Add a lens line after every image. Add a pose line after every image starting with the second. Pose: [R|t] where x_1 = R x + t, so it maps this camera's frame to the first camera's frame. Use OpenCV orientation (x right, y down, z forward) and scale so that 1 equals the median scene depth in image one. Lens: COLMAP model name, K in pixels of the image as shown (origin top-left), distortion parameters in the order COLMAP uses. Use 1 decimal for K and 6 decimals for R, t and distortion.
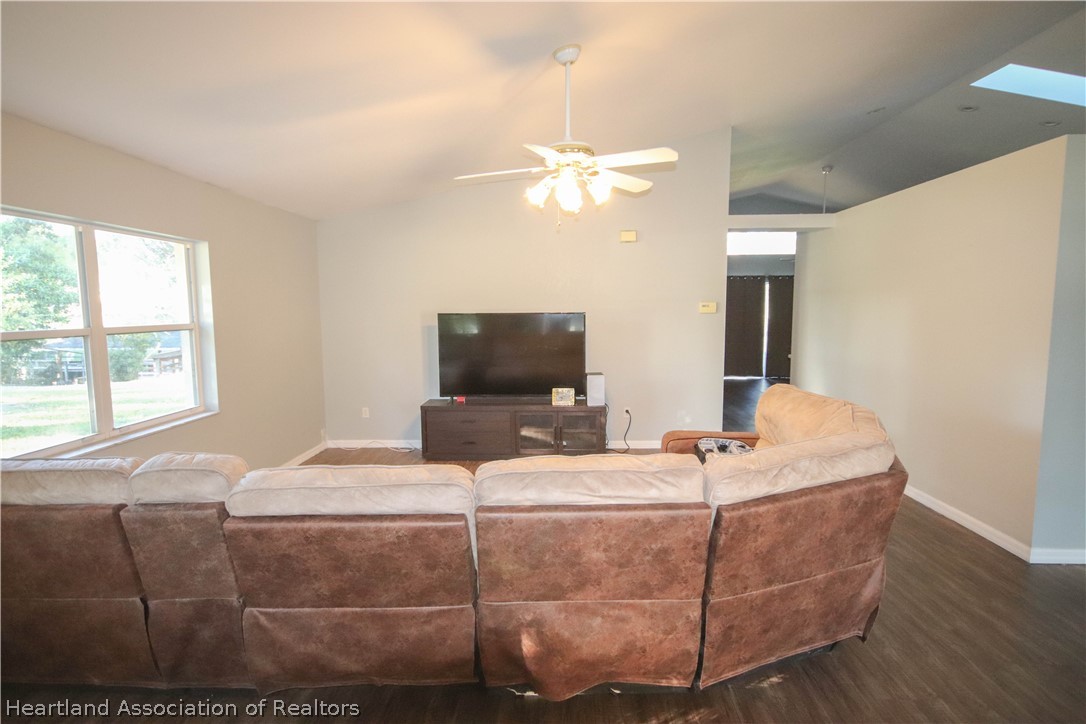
lens RADIAL K [[577.0, 0, 537.7], [0, 577.0, 369.2], [0, 0, 1]] dist [0.004179, -0.000097]
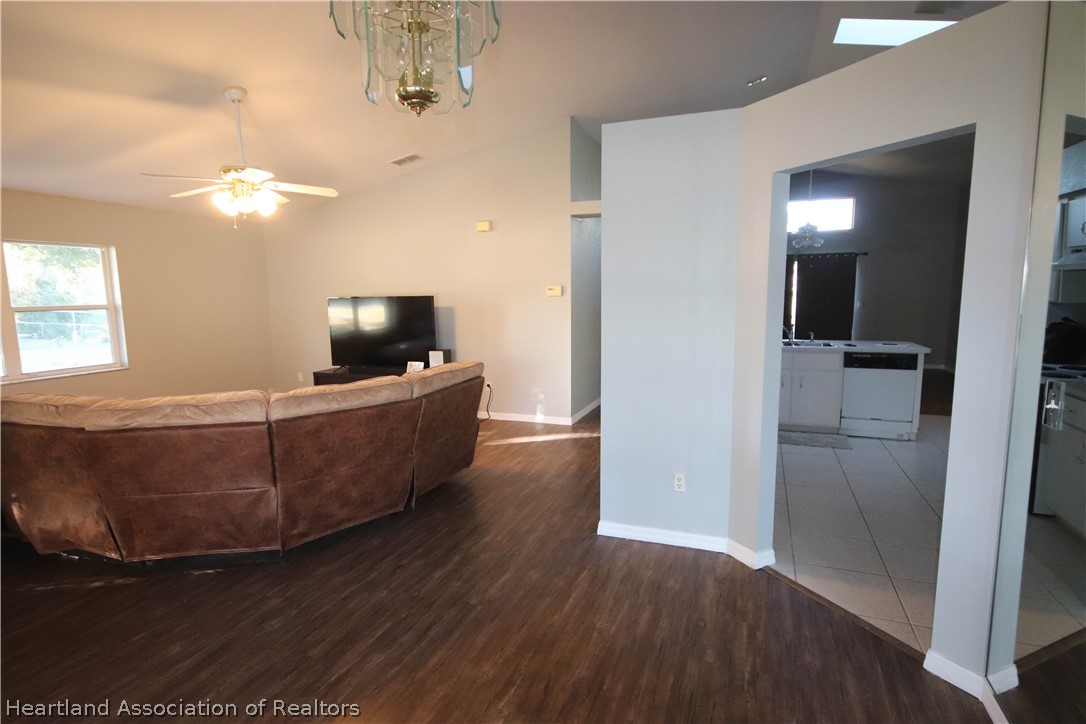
lens RADIAL K [[569.2, 0, 538.5], [0, 569.2, 365.0], [0, 0, 1]] dist [0.014955, 0.000918]
pose [[0.948303, 0.033529, -0.315589, 0.647996], [-0.026450, 0.999294, 0.026691, 0.002616], [0.316261, -0.016964, 0.948520, -0.002327]]
